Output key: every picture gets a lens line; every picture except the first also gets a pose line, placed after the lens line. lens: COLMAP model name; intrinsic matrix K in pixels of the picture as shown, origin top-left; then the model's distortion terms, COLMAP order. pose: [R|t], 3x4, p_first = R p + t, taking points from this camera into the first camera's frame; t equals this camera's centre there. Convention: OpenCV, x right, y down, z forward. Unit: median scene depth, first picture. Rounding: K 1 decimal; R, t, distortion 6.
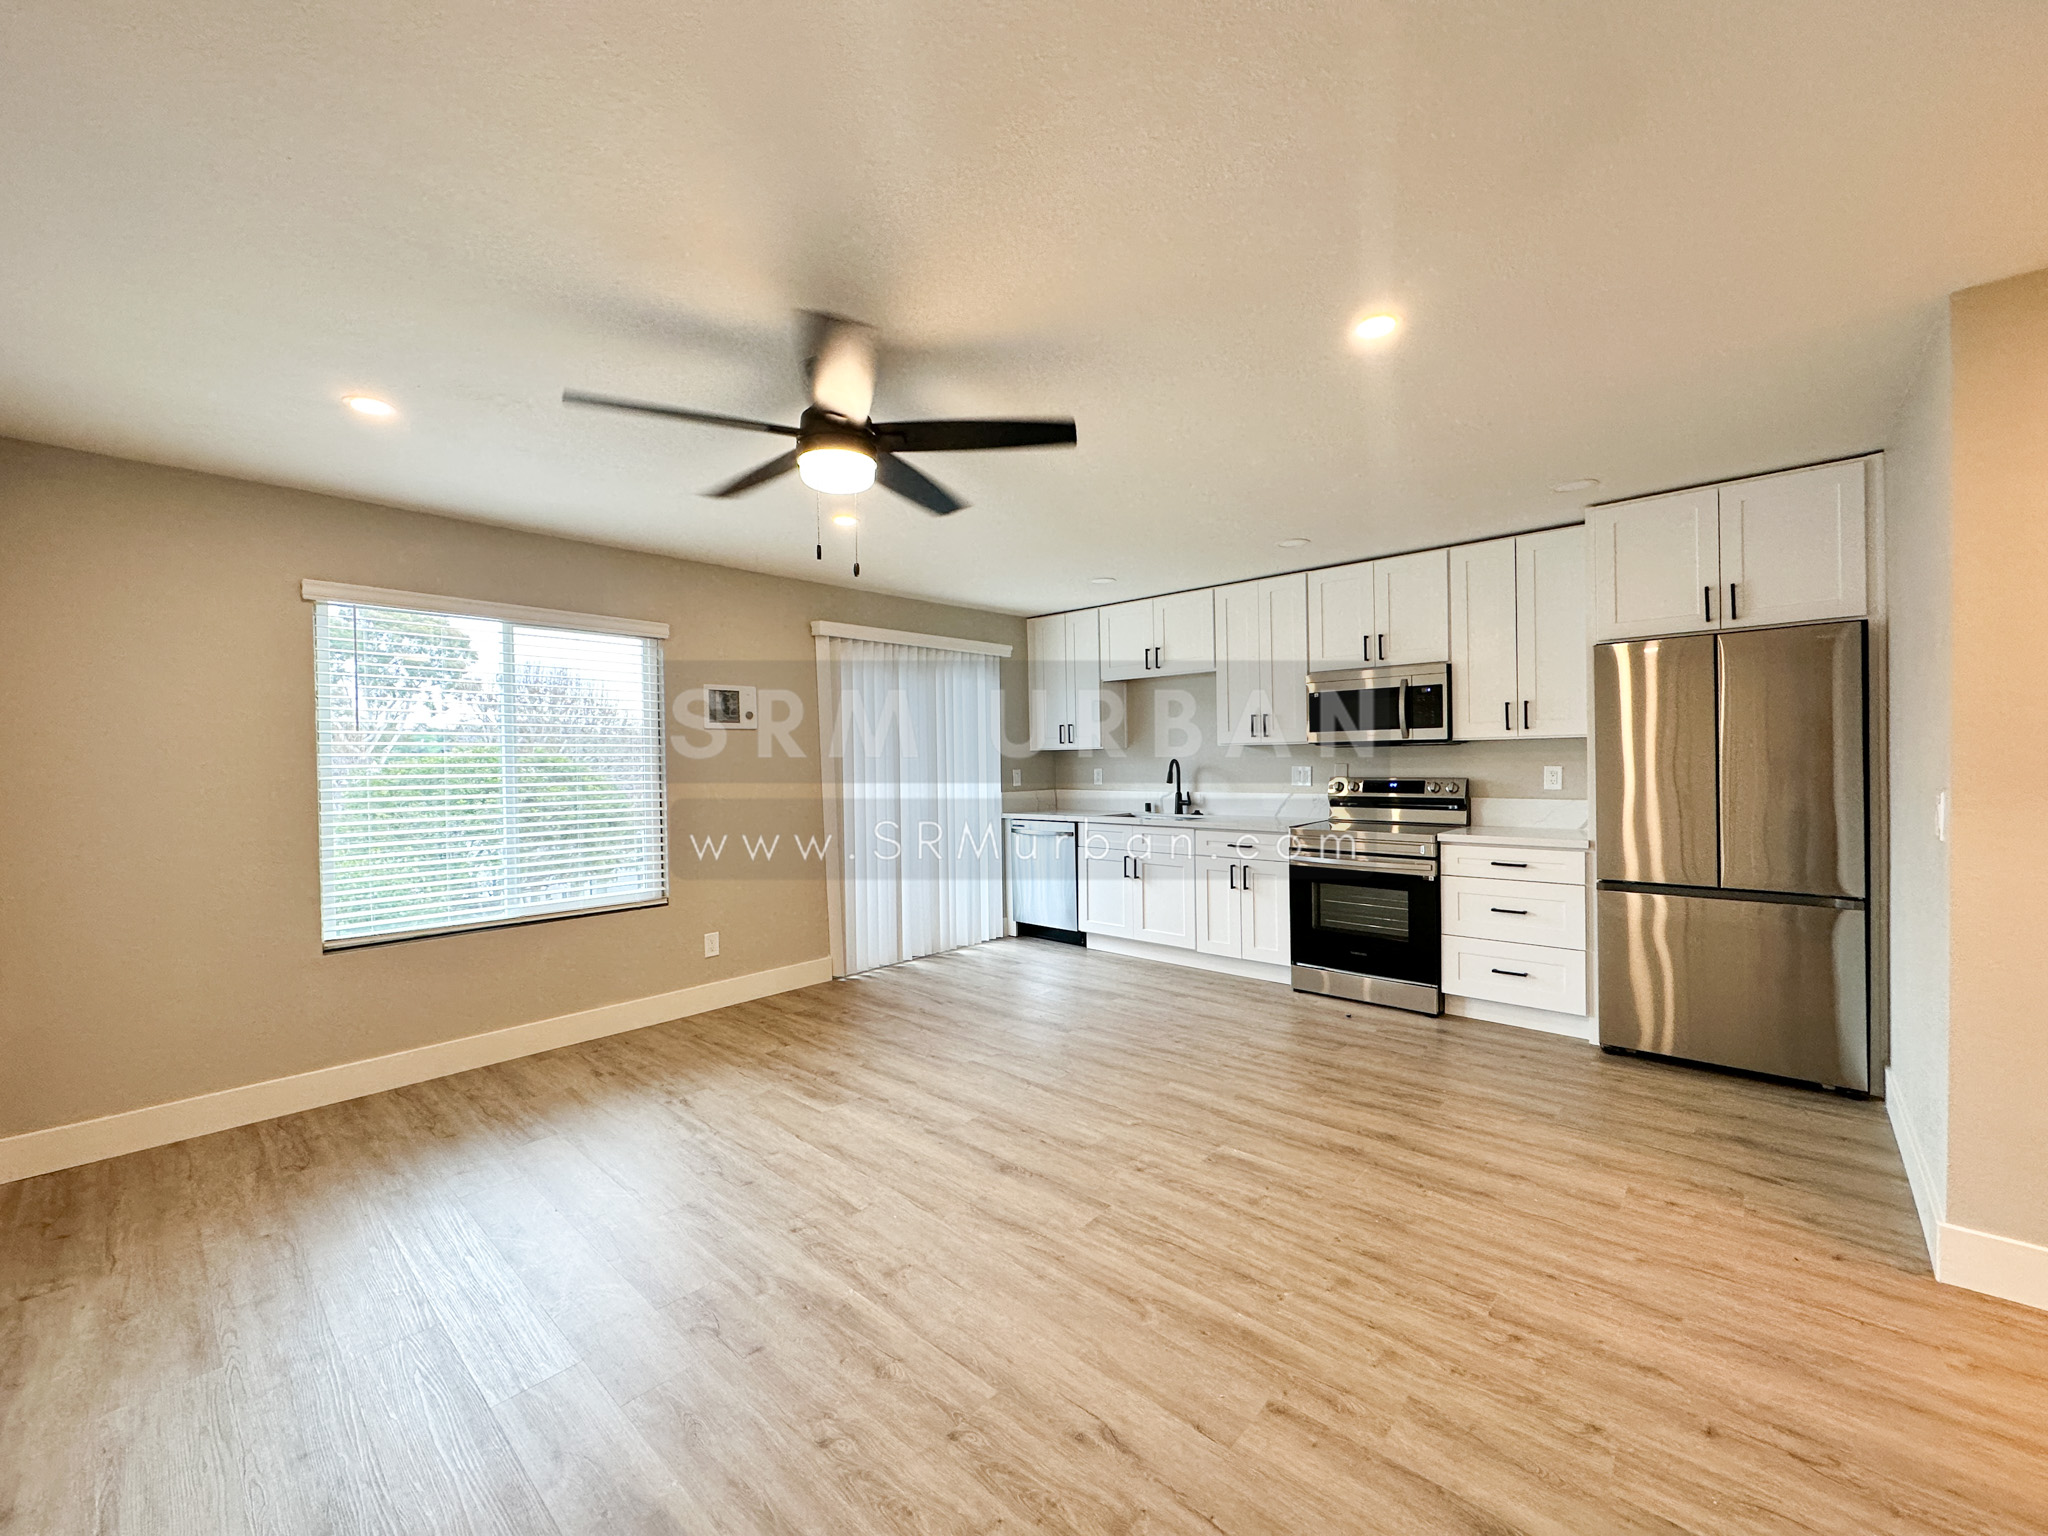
lens RADIAL K [[810.8, 0, 1023.9], [0, 810.8, 767.3], [0, 0, 1]] dist [-0.001859, 0.000706]
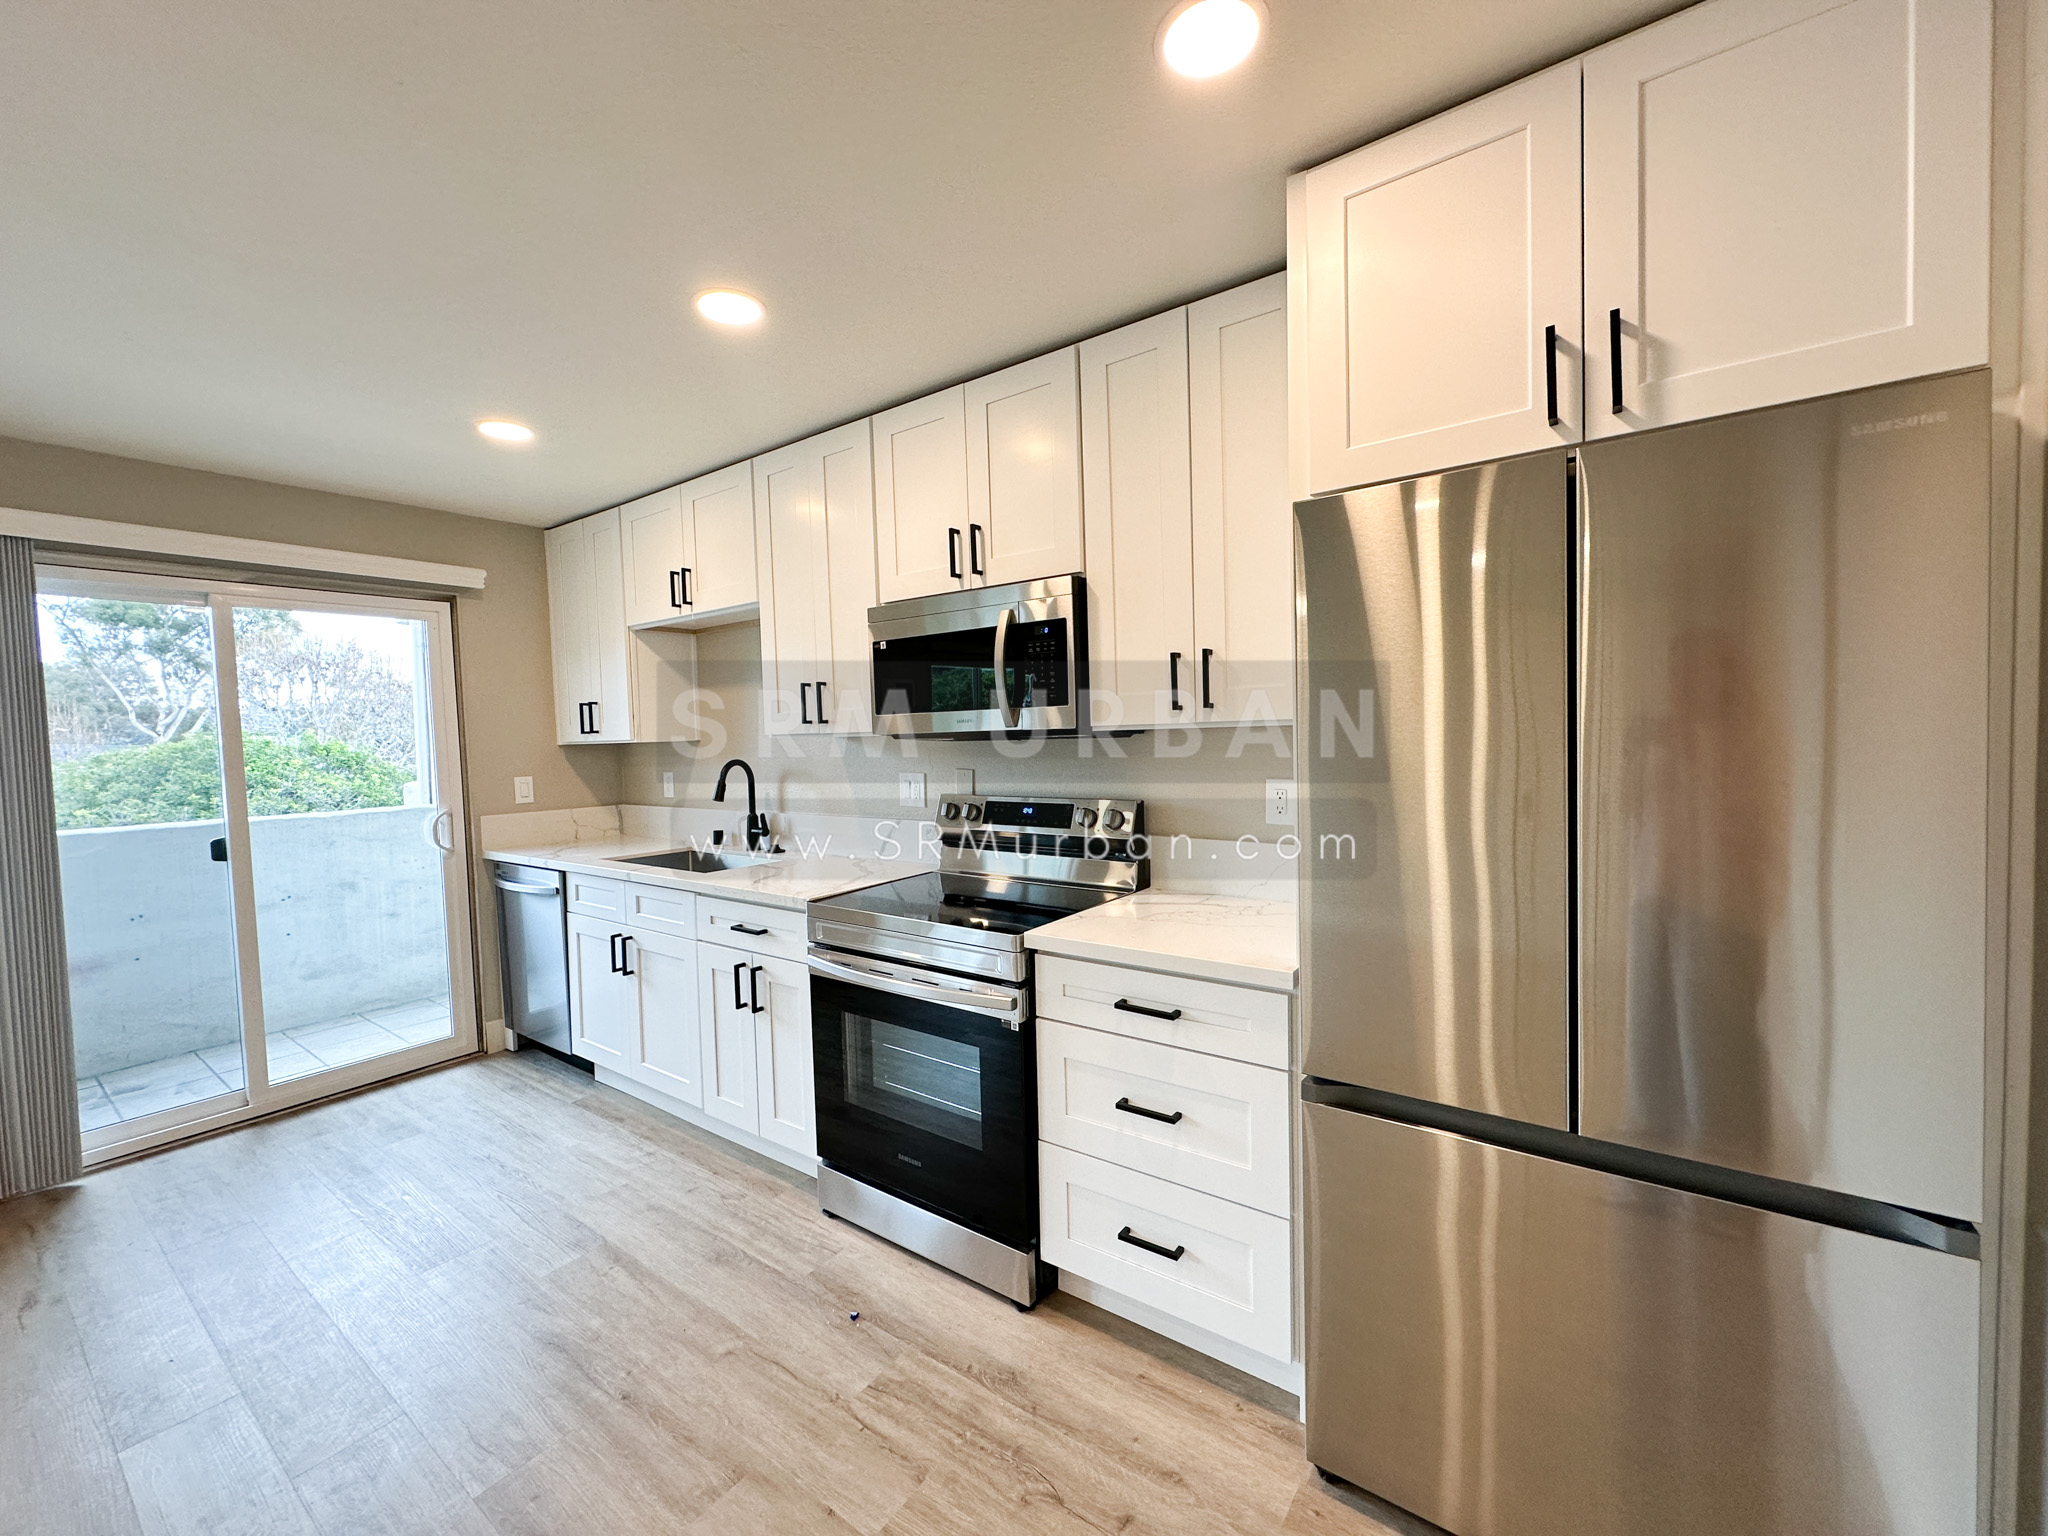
lens RADIAL K [[810.8, 0, 1025.5], [0, 810.8, 767.4], [0, 0, 1]] dist [-0.001859, 0.000706]
pose [[0.993598, -0.014303, 0.112065, 0.451149], [0.011116, 0.999517, 0.029019, -0.026780], [-0.112426, -0.027587, 0.993277, 0.526467]]
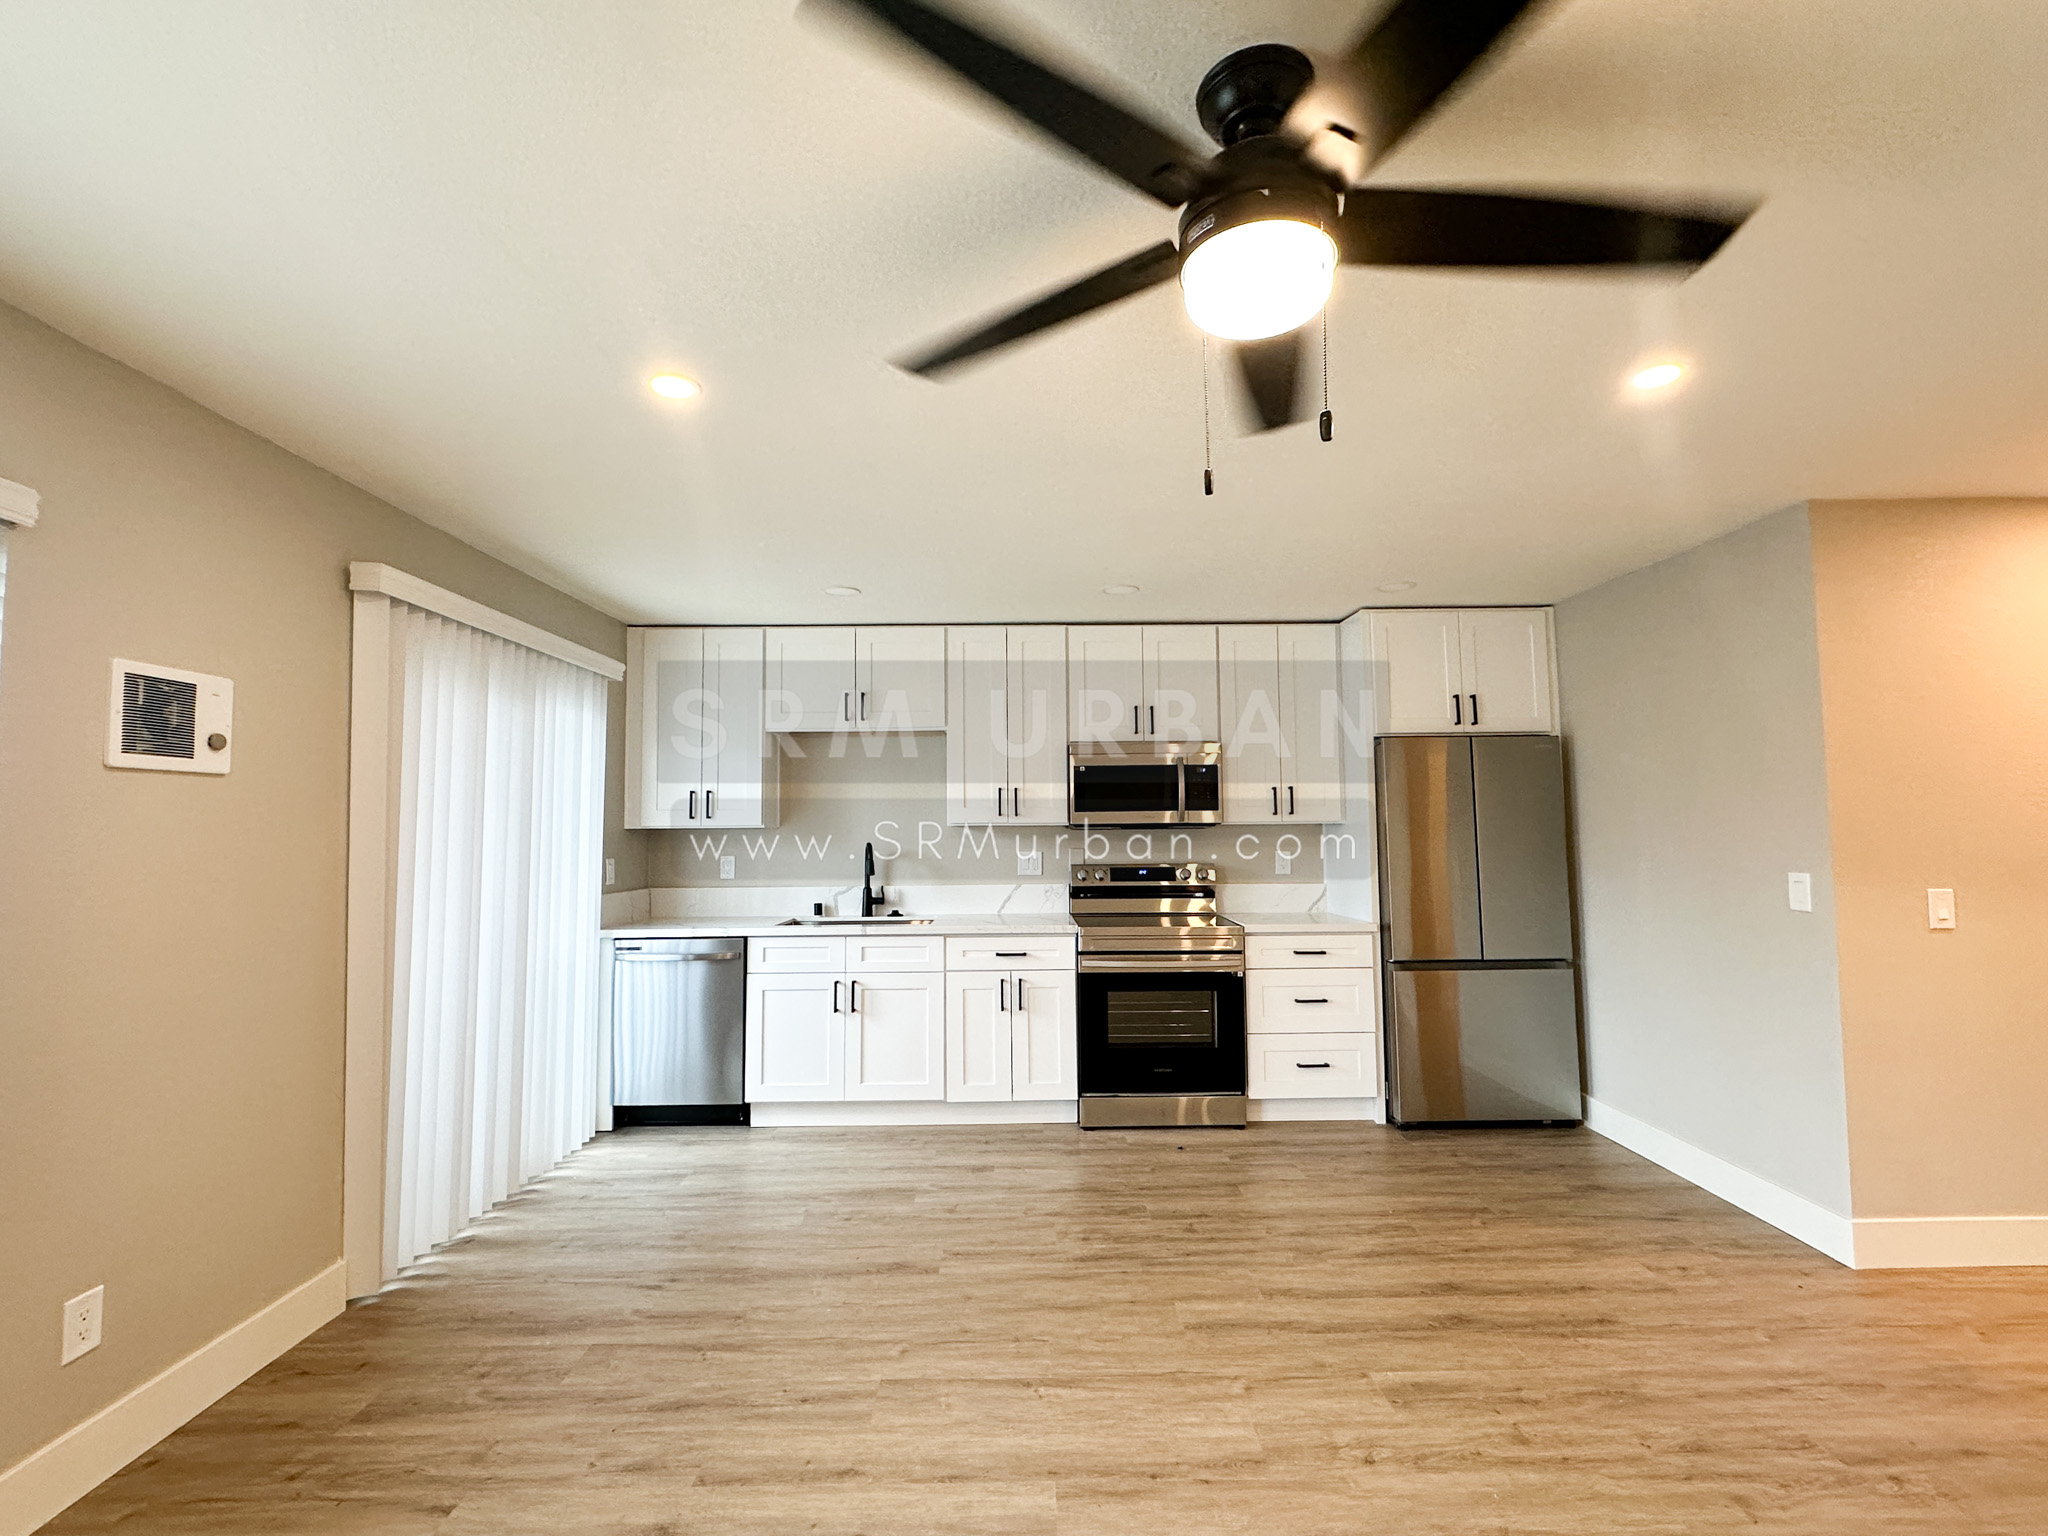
lens RADIAL K [[915.0, 0, 1023.0], [0, 915.0, 771.1], [0, 0, 1]] dist [-0.003732, 0.001707]
pose [[0.734648, 0.054544, 0.676252, -0.389373], [0.002982, 0.996494, -0.083613, -0.006899], [-0.678441, 0.063442, 0.731910, 0.385028]]
